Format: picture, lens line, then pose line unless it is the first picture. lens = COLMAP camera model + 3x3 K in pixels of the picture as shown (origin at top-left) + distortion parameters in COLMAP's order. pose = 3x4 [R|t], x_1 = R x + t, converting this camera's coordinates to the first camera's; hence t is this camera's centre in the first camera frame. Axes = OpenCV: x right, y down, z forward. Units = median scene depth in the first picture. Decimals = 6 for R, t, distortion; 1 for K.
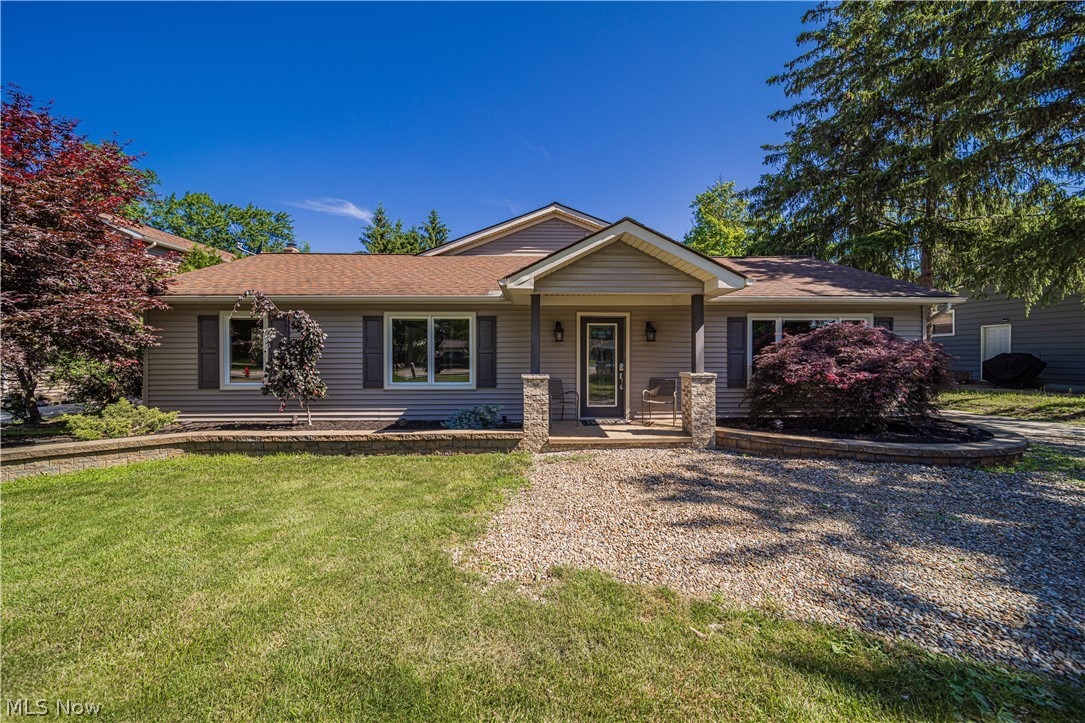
lens RADIAL K [[382.8, 0, 543.7], [0, 382.8, 355.6], [0, 0, 1]] dist [-0.000867, -0.000228]
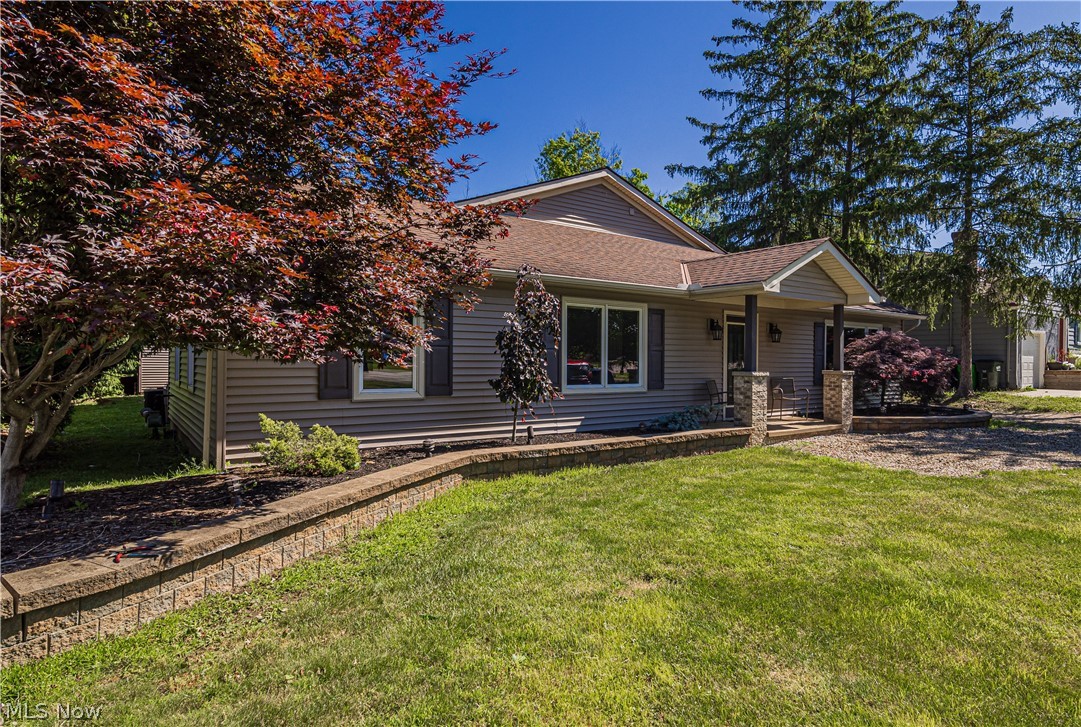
lens RADIAL K [[688.9, 0, 540.3], [0, 688.9, 359.2], [0, 0, 1]] dist [0.000763, 0.000417]
pose [[0.798552, 0.009791, 0.601847, -1.357198], [-0.009220, 0.999949, -0.004034, 0.022830], [-0.601856, -0.002328, 0.798602, -0.121454]]
